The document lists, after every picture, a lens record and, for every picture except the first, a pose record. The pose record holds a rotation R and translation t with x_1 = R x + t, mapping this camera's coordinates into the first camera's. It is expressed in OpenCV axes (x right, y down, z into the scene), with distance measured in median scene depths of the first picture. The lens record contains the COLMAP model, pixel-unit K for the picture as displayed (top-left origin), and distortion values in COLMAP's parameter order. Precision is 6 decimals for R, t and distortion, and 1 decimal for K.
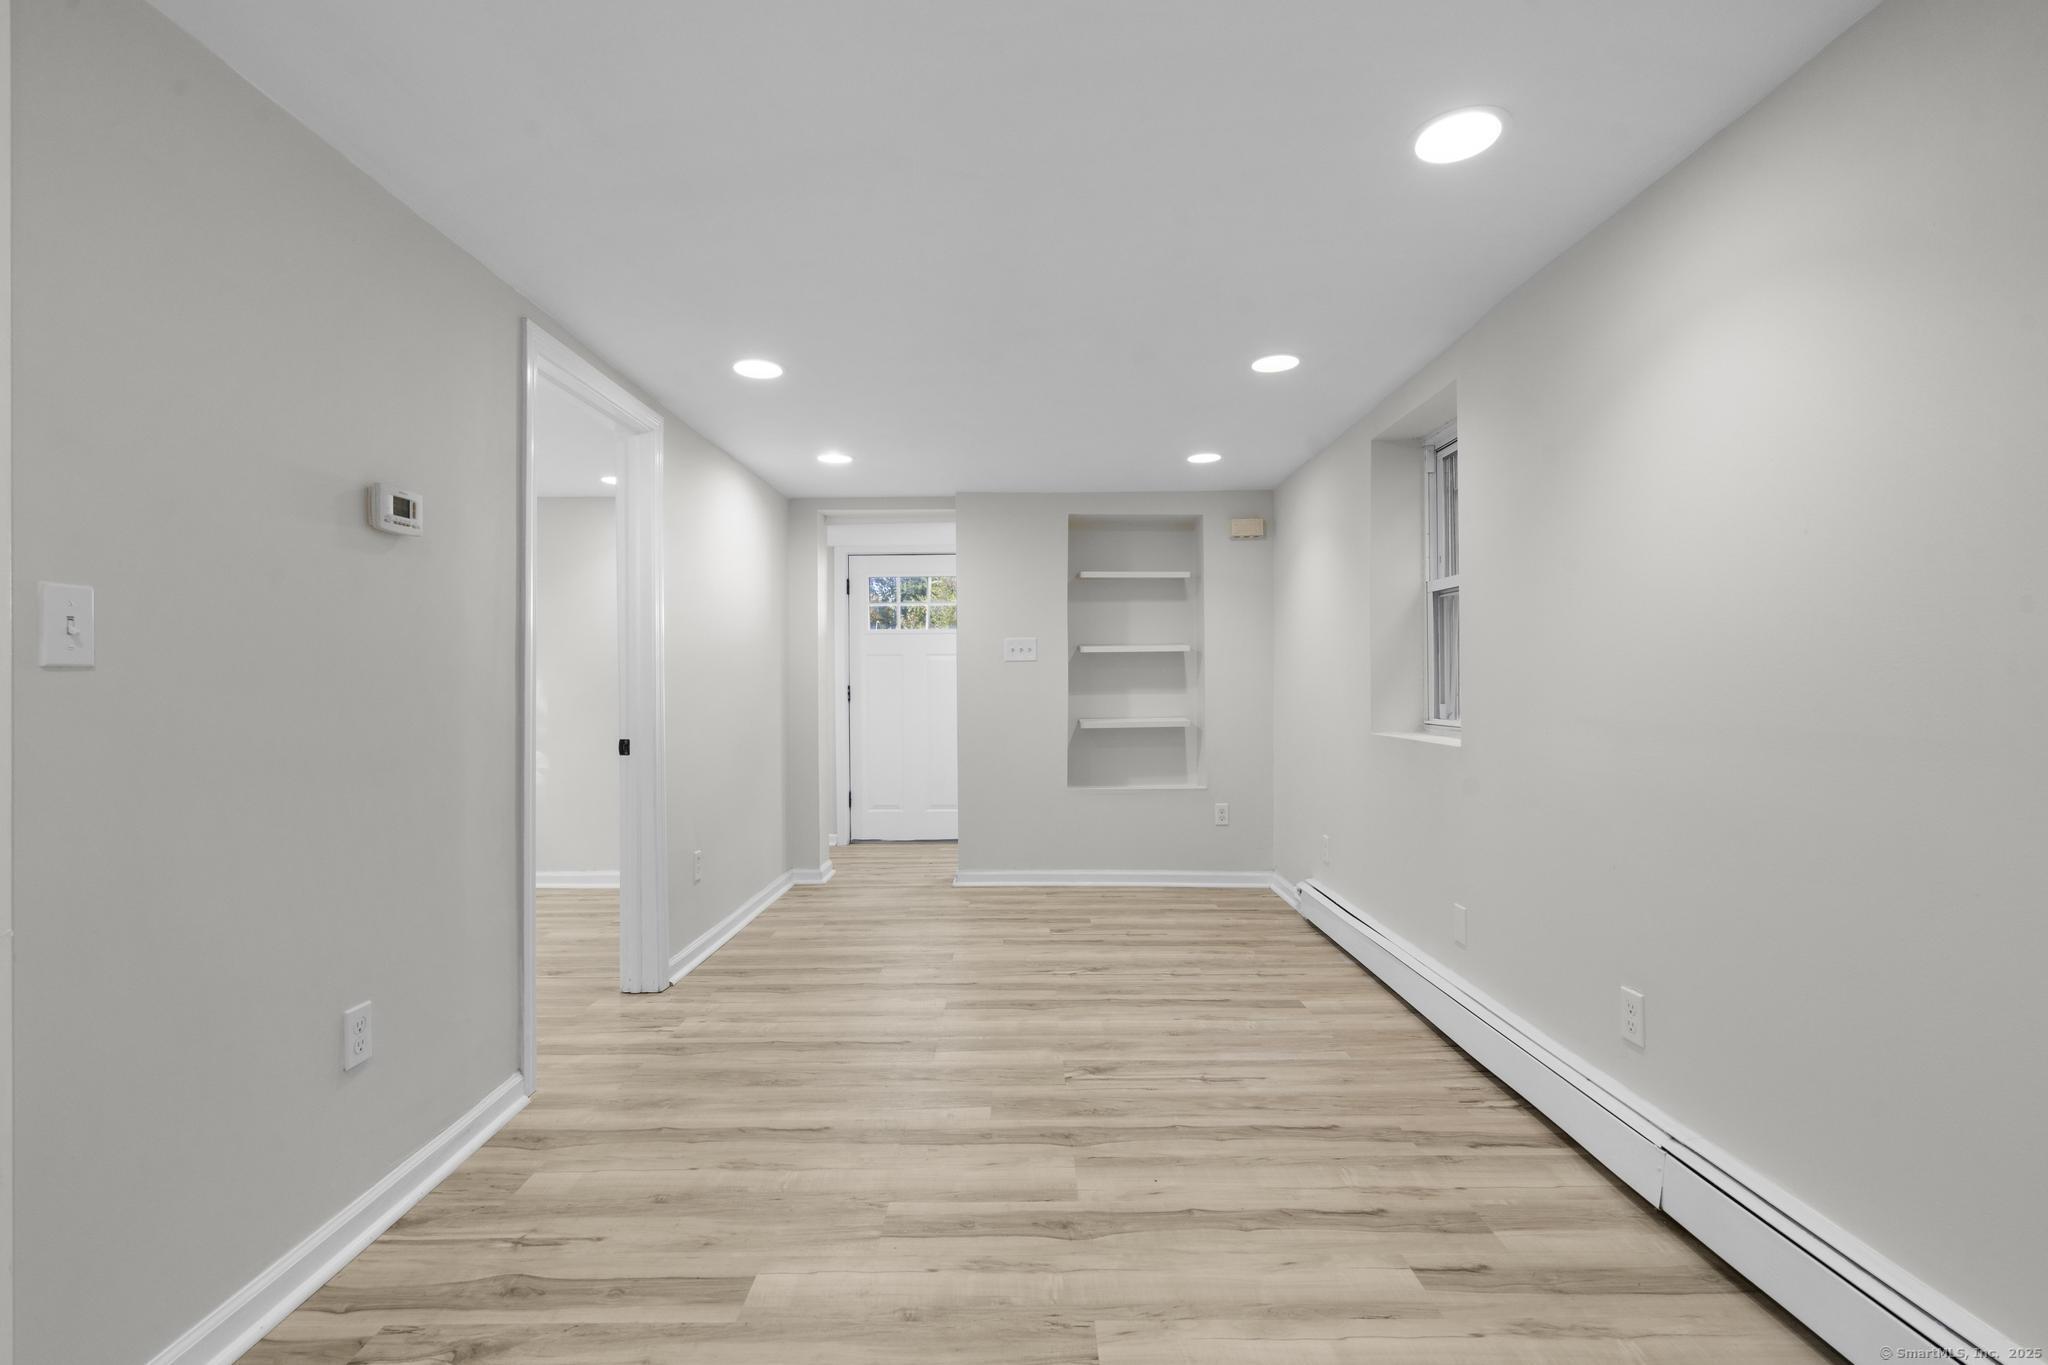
lens RADIAL K [[916.1, 0, 1023.3], [0, 916.1, 686.6], [0, 0, 1]] dist [-0.003944, 0.001237]
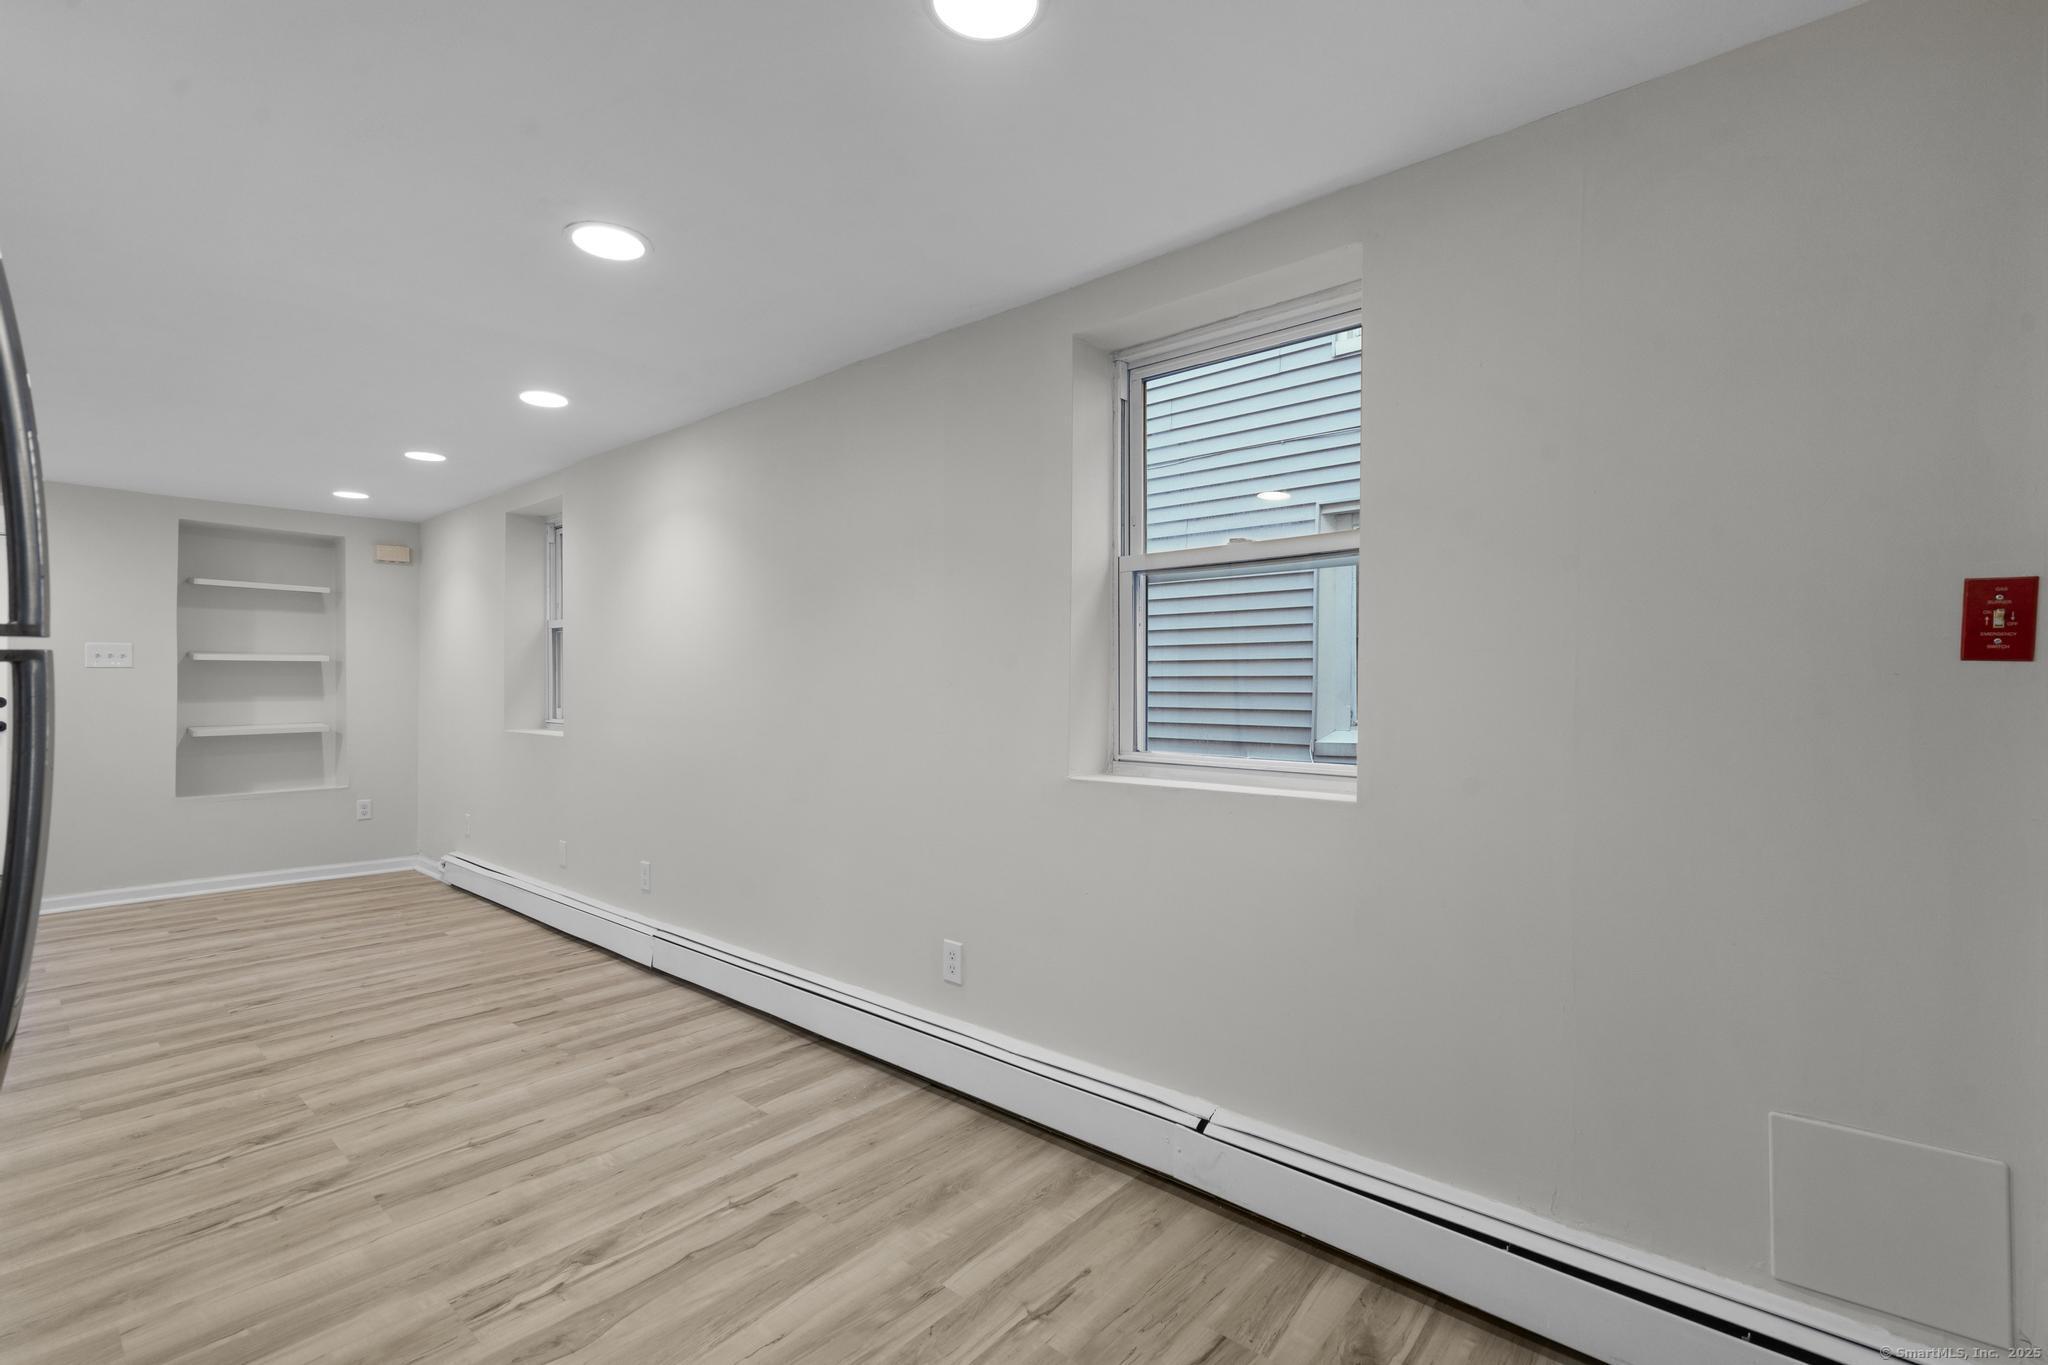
lens RADIAL K [[914.1, 0, 1021.9], [0, 914.1, 686.5], [0, 0, 1]] dist [-0.003616, 0.001385]
pose [[0.654906, 0.004833, 0.755695, -0.162558], [-0.003356, 0.999988, -0.003487, -0.013860], [-0.755703, -0.000252, 0.654914, -0.541752]]
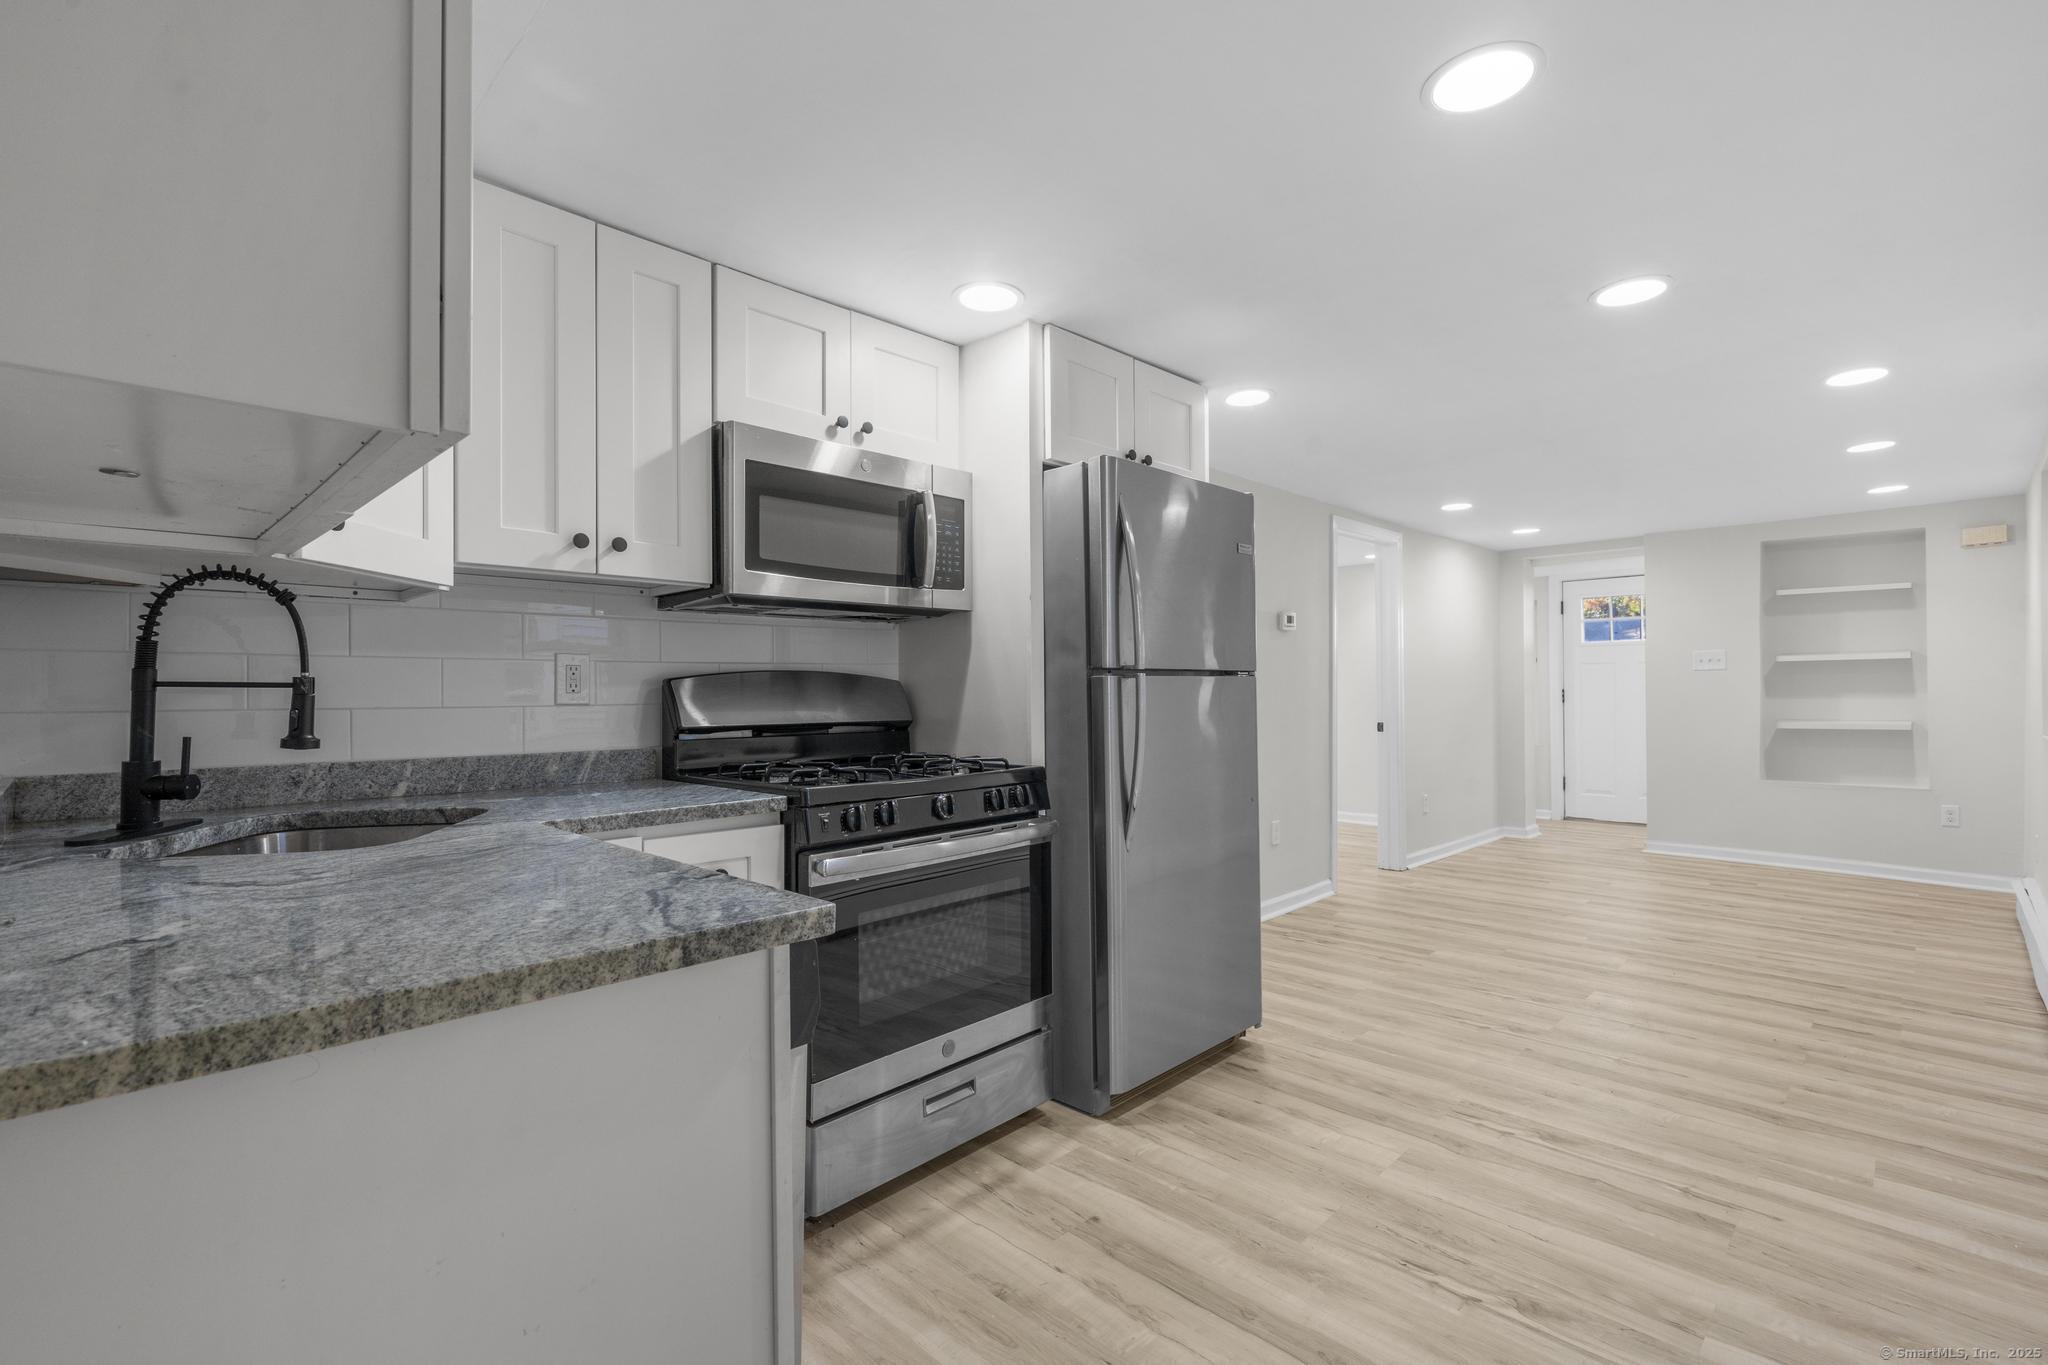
lens RADIAL K [[914.1, 0, 1021.9], [0, 914.1, 686.5], [0, 0, 1]] dist [-0.003616, 0.001385]
pose [[0.706583, -0.000720, -0.707630, 0.342899], [0.001539, 0.999999, 0.000520, -0.013896], [0.707628, -0.001457, 0.706583, -0.779911]]
